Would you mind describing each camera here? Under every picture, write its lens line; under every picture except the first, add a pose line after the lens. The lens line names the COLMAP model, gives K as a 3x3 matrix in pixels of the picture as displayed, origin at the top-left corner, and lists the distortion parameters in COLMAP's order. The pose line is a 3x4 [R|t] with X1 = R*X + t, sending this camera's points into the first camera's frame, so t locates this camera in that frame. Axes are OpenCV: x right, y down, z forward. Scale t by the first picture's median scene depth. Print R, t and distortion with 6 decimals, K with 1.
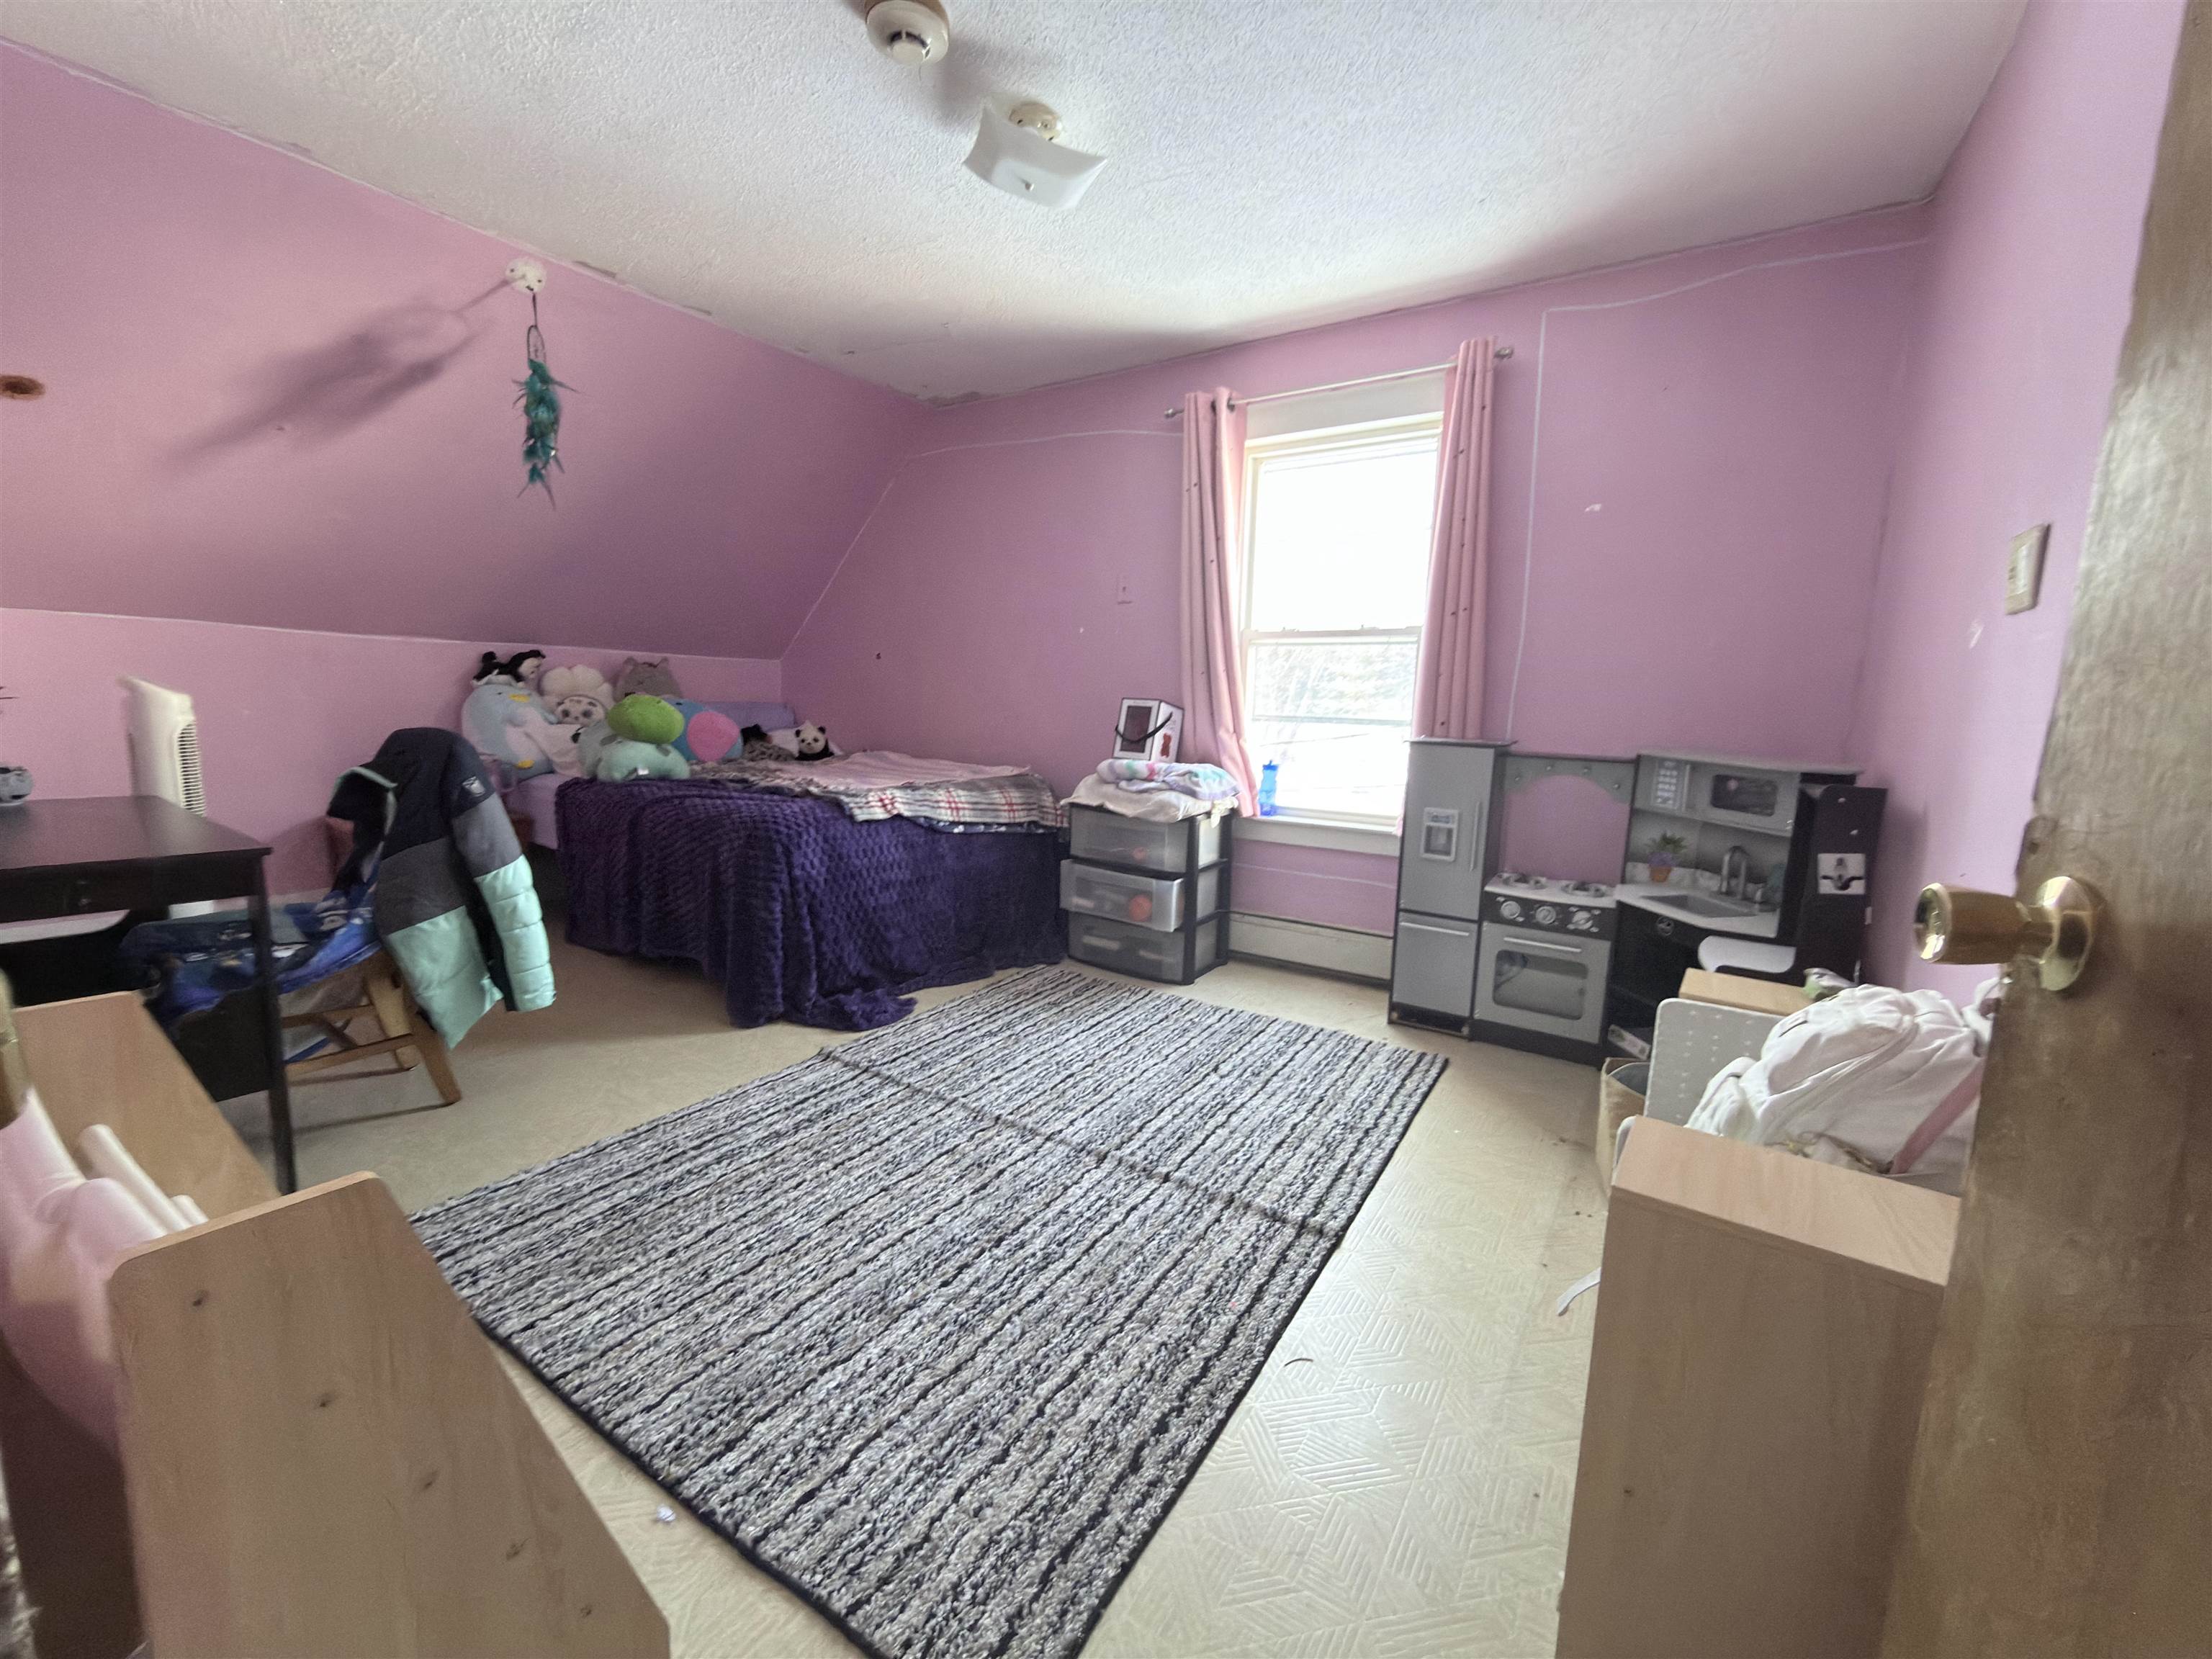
lens RADIAL K [[888.7, 0, 1105.3], [0, 888.7, 825.0], [0, 0, 1]] dist [0.002303, -0.000508]
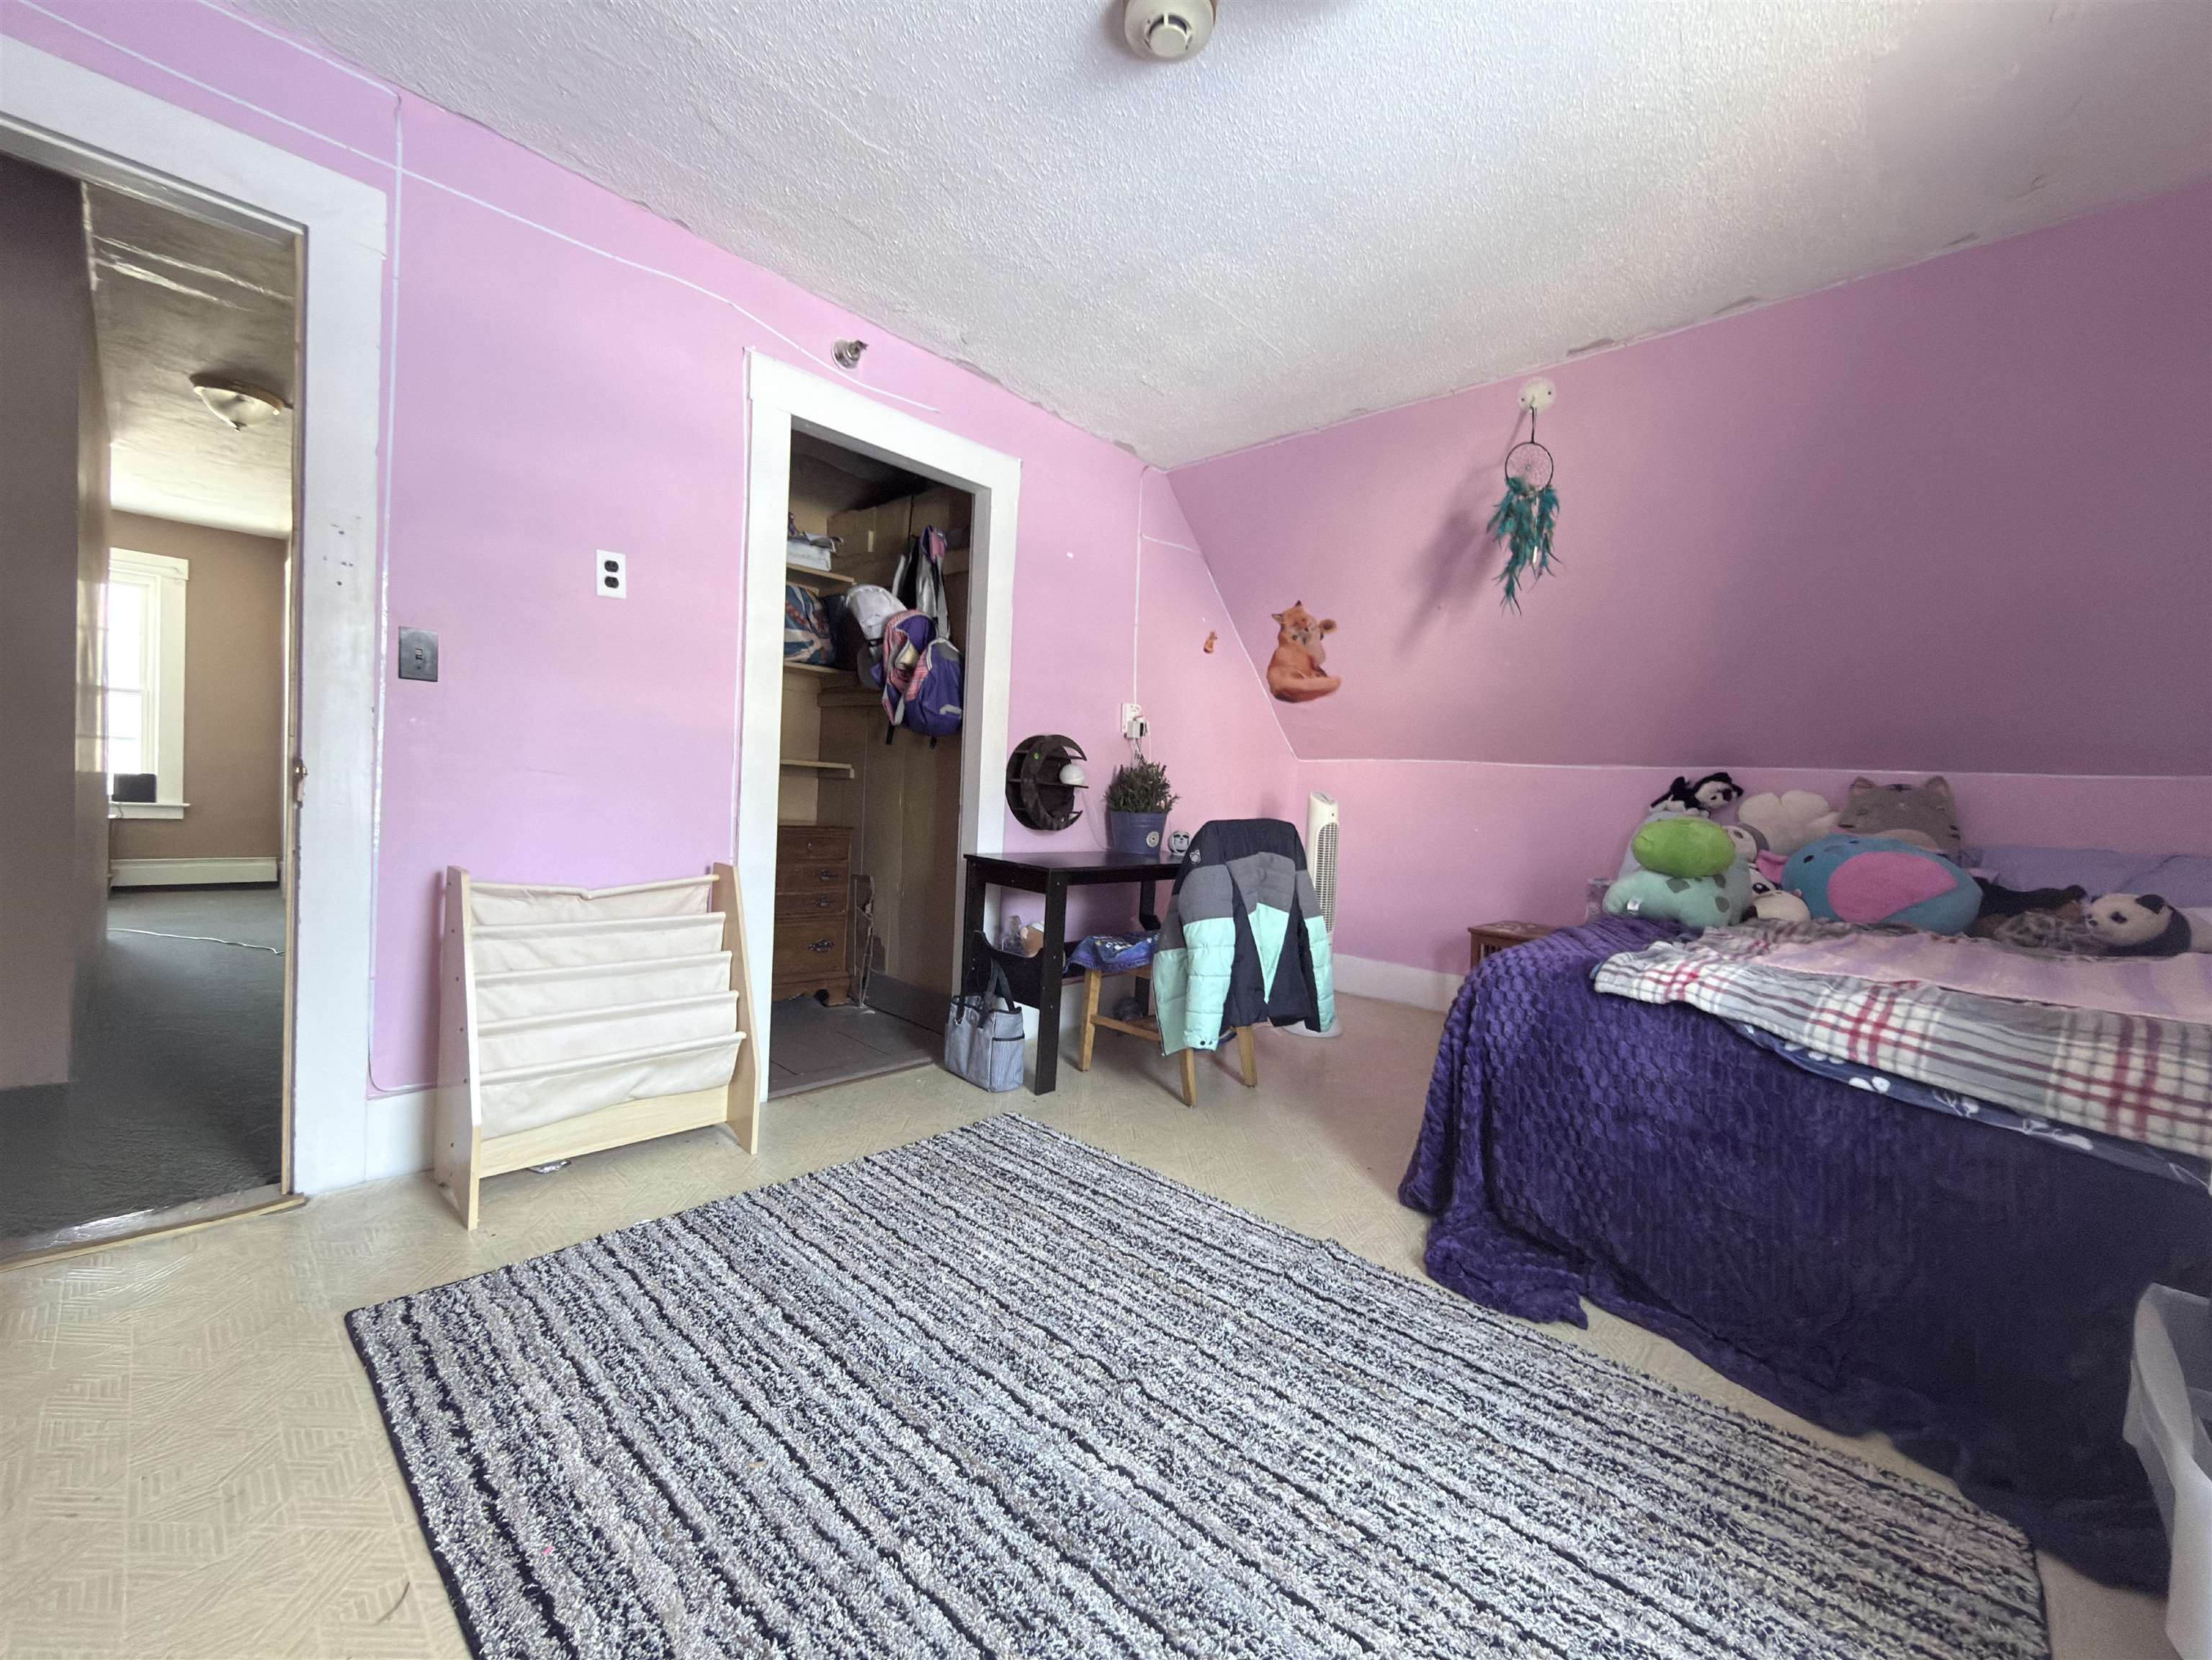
lens RADIAL K [[888.8, 0, 1109.5], [0, 888.8, 824.4], [0, 0, 1]] dist [0.002303, -0.000508]
pose [[-0.167809, -0.007308, -0.985792, 0.494125], [-0.197218, 0.980007, 0.026307, -0.084756], [0.965891, 0.198831, -0.165896, 0.920843]]
